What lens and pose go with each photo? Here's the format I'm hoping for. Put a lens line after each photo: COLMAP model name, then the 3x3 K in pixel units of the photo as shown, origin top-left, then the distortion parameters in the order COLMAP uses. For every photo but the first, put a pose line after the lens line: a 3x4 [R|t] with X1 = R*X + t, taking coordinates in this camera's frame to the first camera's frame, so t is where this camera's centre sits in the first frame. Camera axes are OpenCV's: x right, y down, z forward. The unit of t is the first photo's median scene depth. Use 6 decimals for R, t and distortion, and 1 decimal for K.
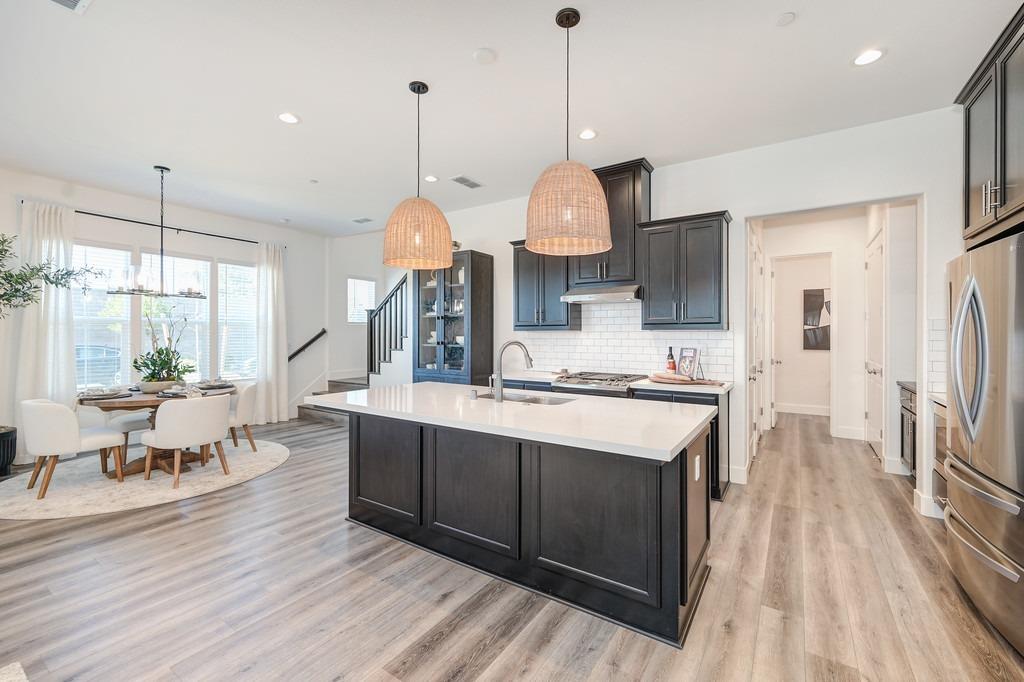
lens RADIAL K [[421.7, 0, 527.4], [0, 421.7, 338.8], [0, 0, 1]] dist [-0.000288, -0.000508]
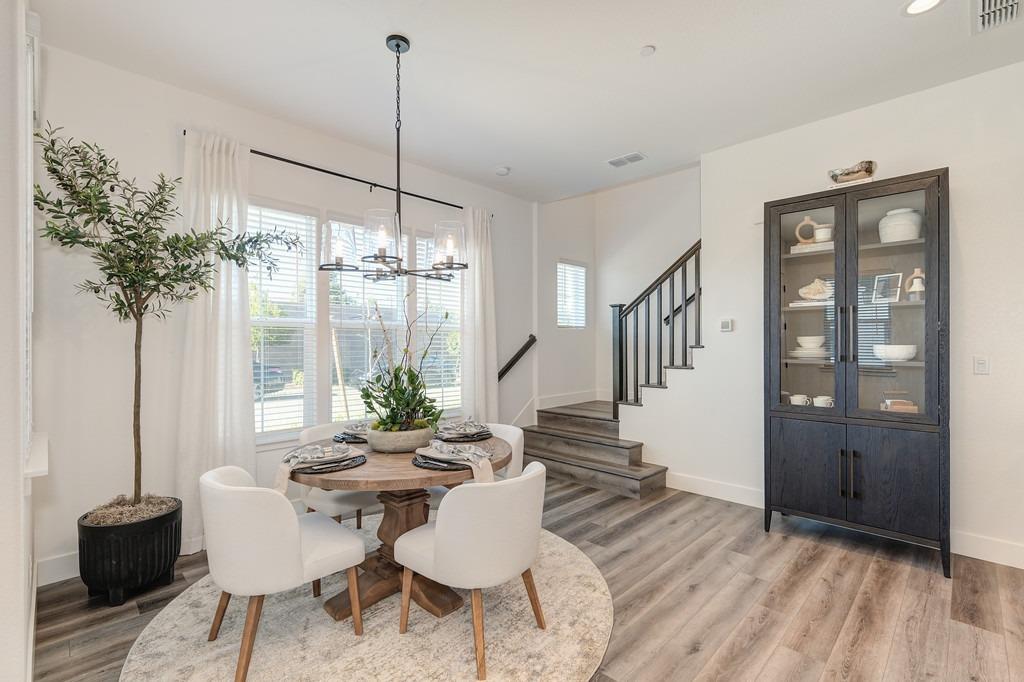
lens RADIAL K [[449.3, 0, 515.9], [0, 449.3, 348.5], [0, 0, 1]] dist [0.002688, -0.000287]
pose [[0.980879, -0.000920, -0.194617, -0.619827], [0.000973, 1.000000, 0.000178, -0.003904], [0.194617, -0.000364, 0.980879, 0.464442]]
